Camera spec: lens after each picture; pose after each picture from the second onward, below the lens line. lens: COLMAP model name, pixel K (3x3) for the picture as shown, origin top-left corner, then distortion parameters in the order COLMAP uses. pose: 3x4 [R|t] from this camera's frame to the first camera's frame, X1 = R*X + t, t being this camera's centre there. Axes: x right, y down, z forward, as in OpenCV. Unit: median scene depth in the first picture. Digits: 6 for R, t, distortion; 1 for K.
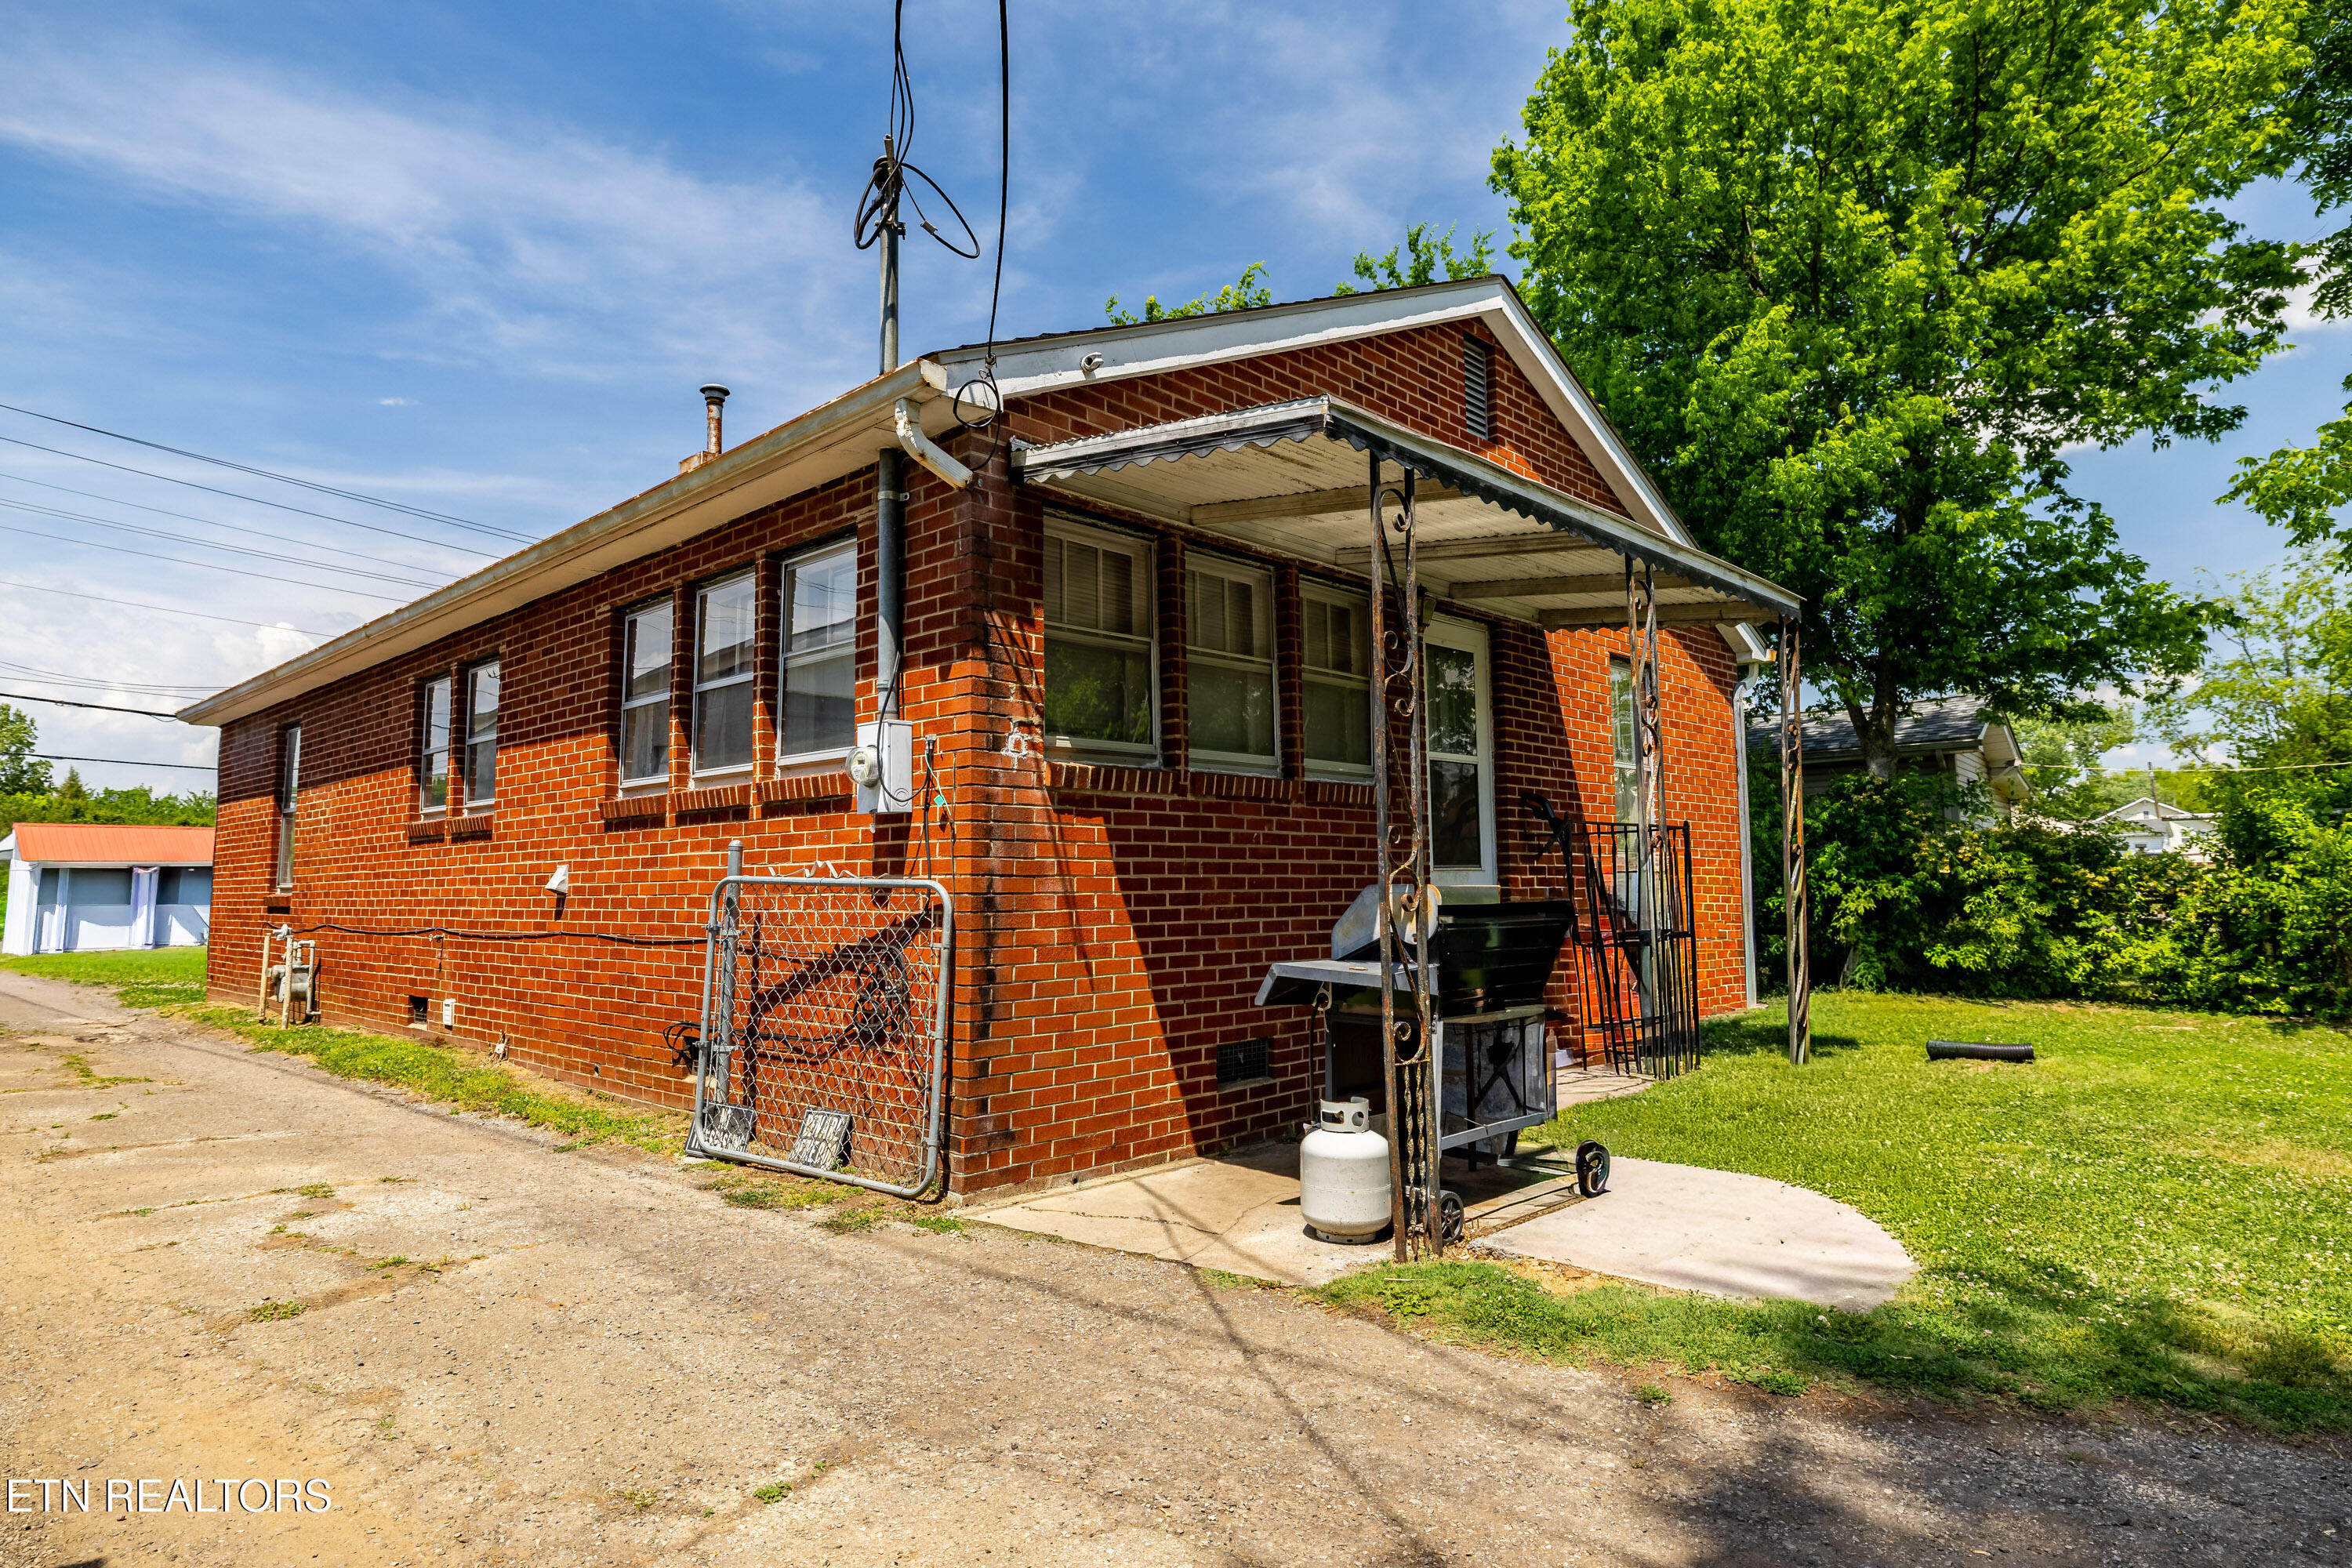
lens RADIAL K [[1309.8, 0, 1171.8], [0, 1309.8, 780.8], [0, 0, 1]] dist [-0.008785, -0.001974]
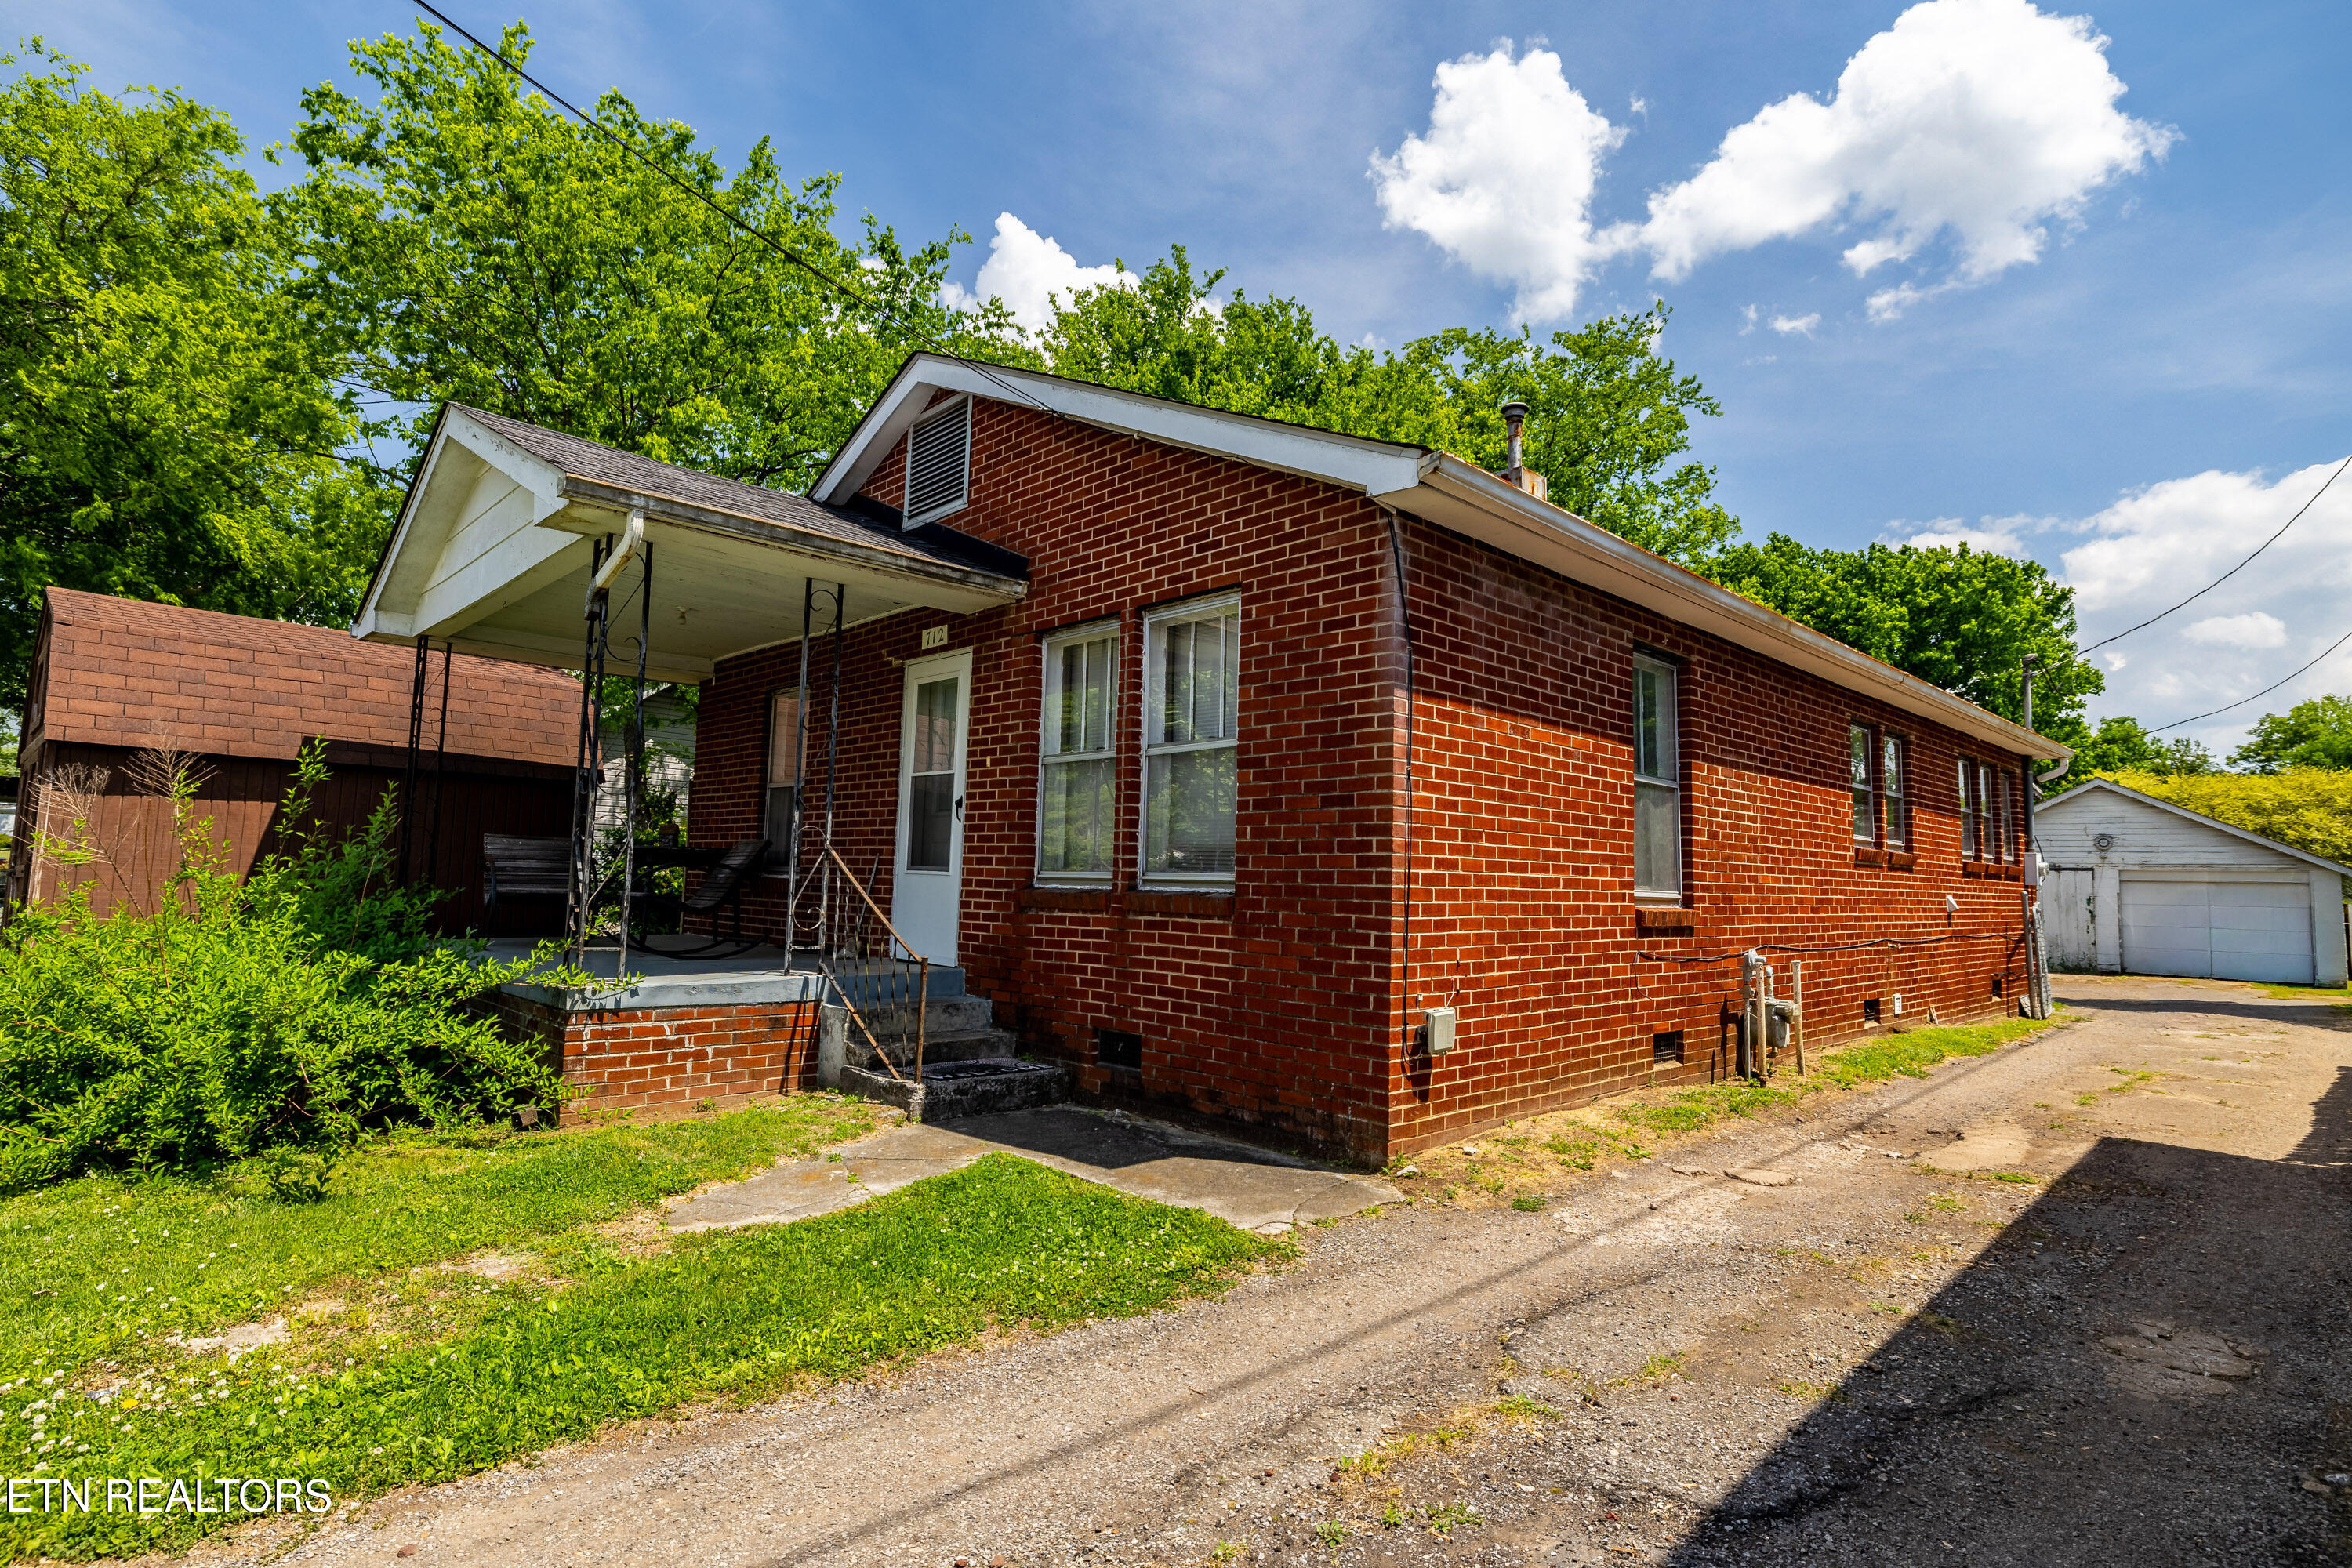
lens RADIAL K [[1177.5, 0, 1180.2], [0, 1177.5, 777.8], [0, 0, 1]] dist [0.002015, -0.006031]
pose [[0.049136, 0.097259, 0.994045, -1.599725], [-0.112159, 0.989490, -0.091270, 0.129353], [-0.992475, -0.107007, 0.059528, 1.506199]]
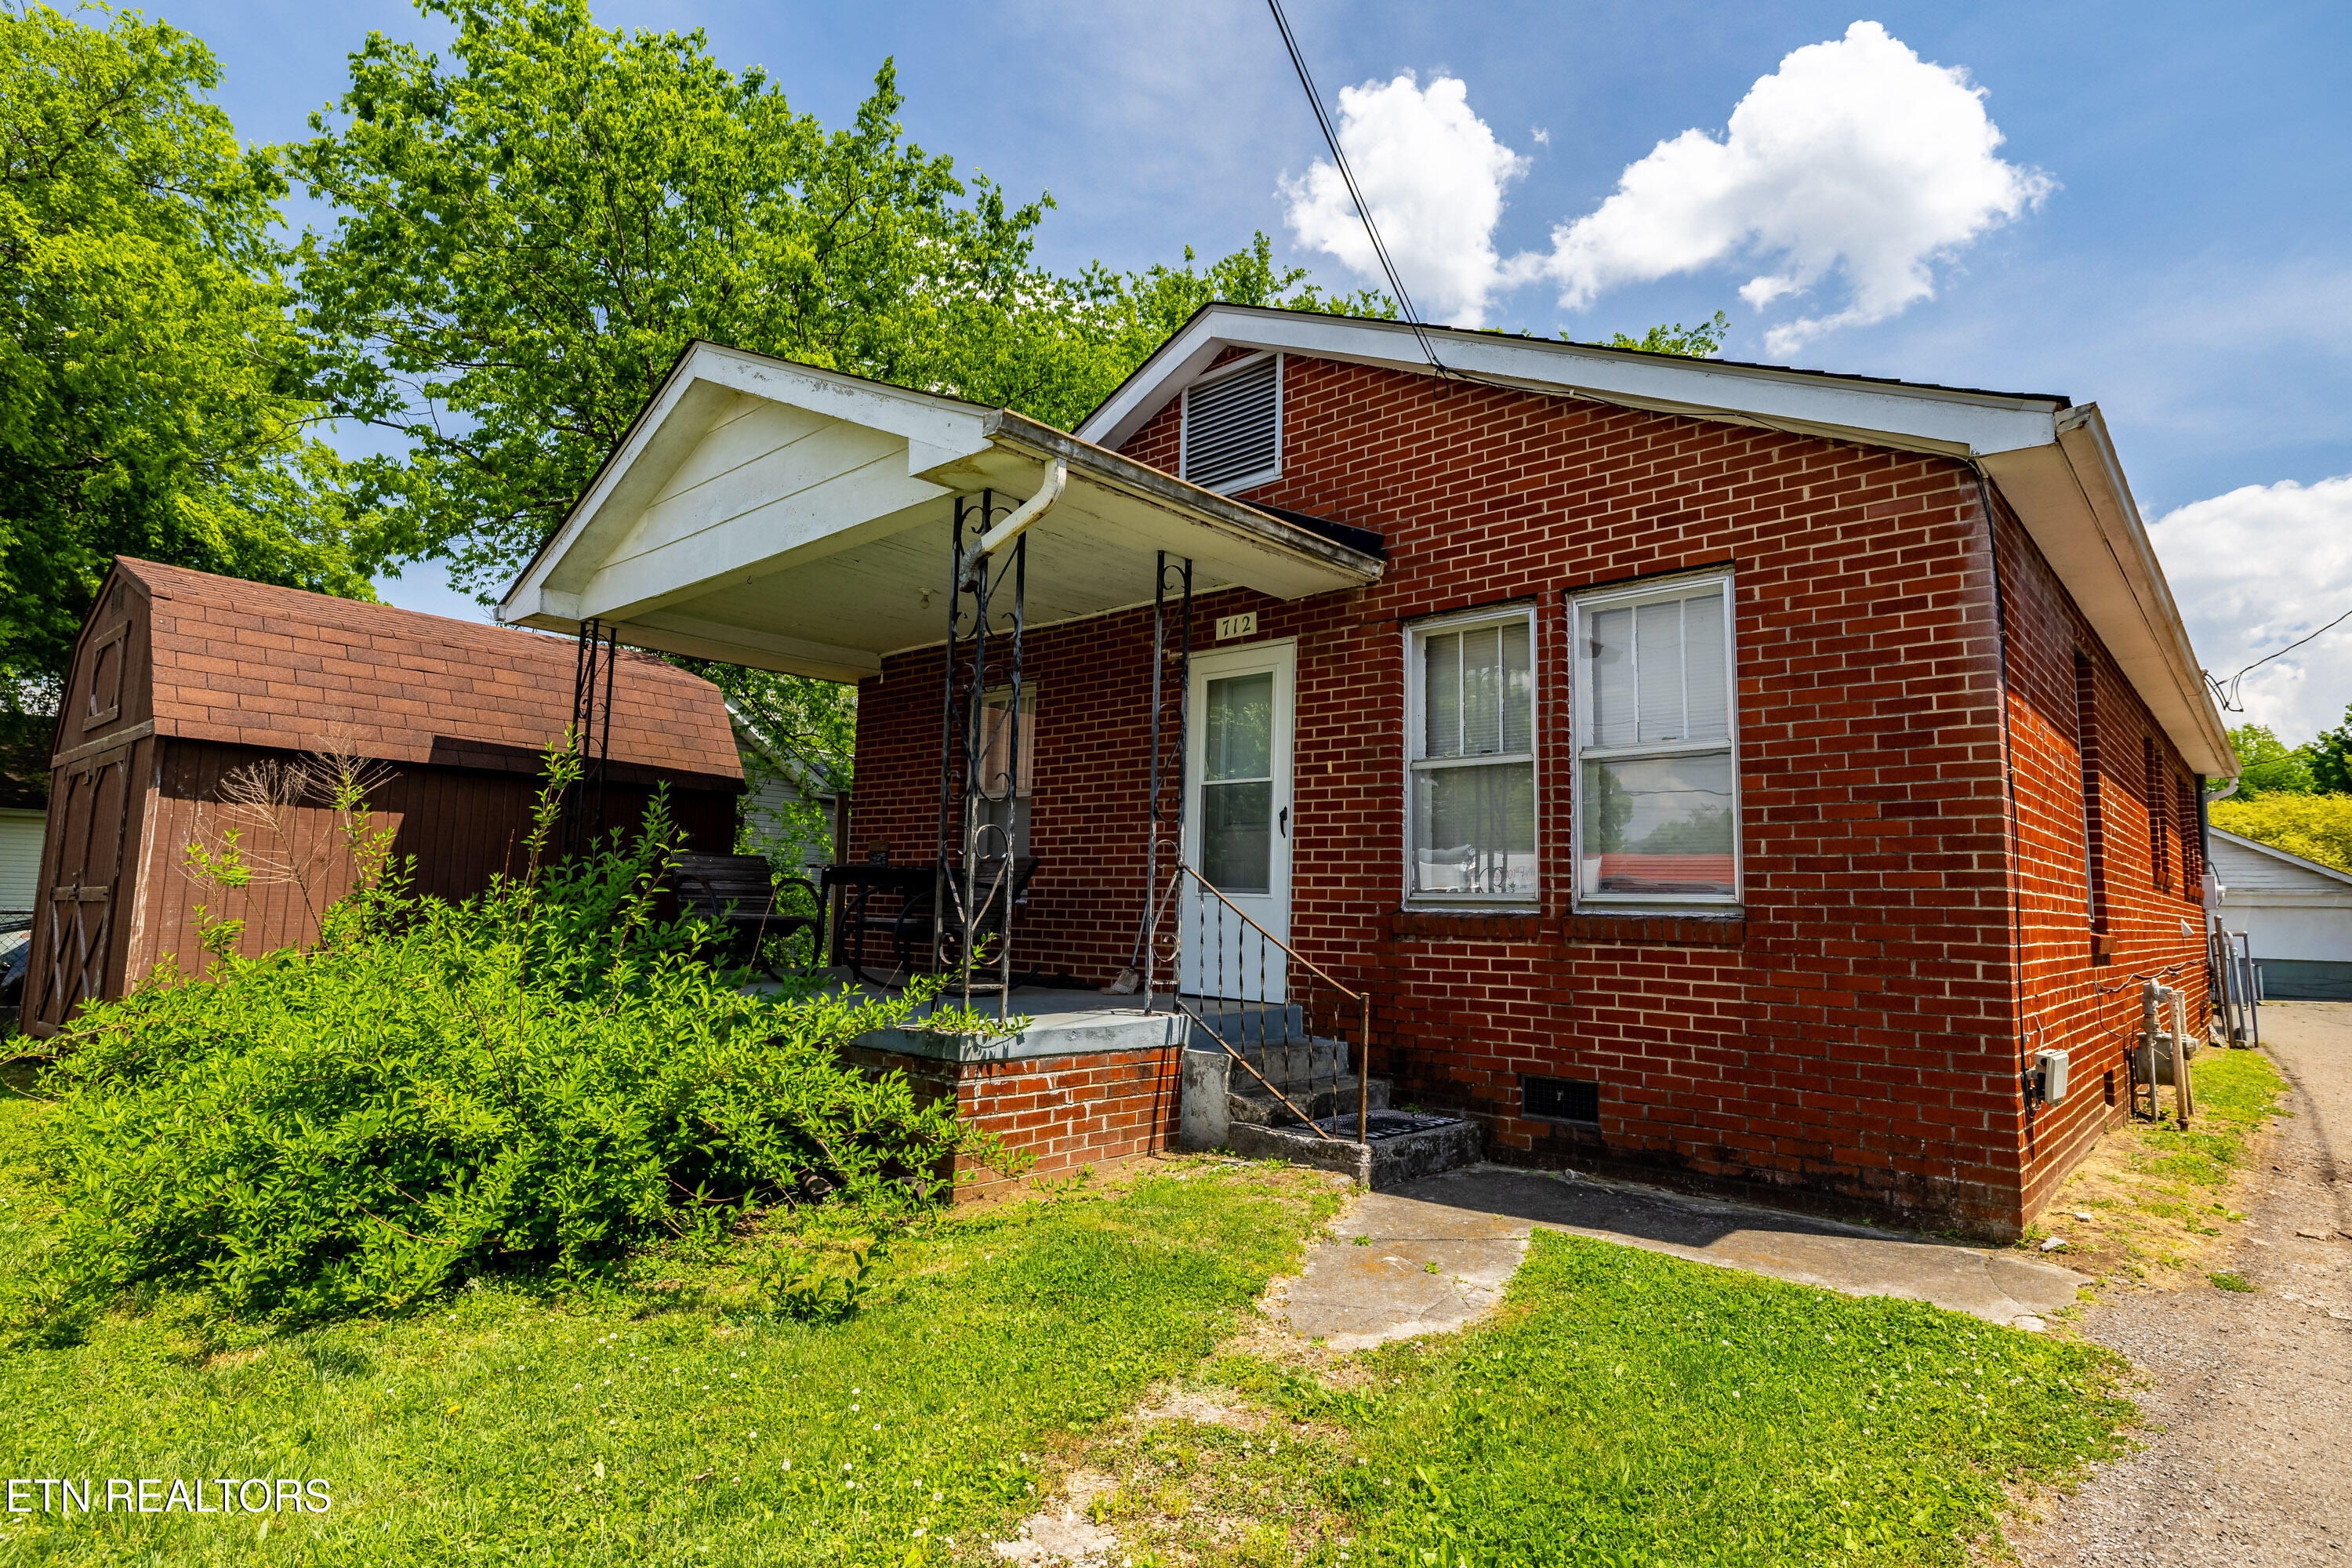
lens RADIAL K [[1219.2, 0, 1180.7], [0, 1219.2, 781.2], [0, 0, 1]] dist [-0.012318, 0.007886]
pose [[-0.016749, 0.113175, 0.993434, -1.412391], [-0.110508, 0.987277, -0.114337, 0.208454], [-0.993734, -0.111697, -0.004029, 2.188963]]
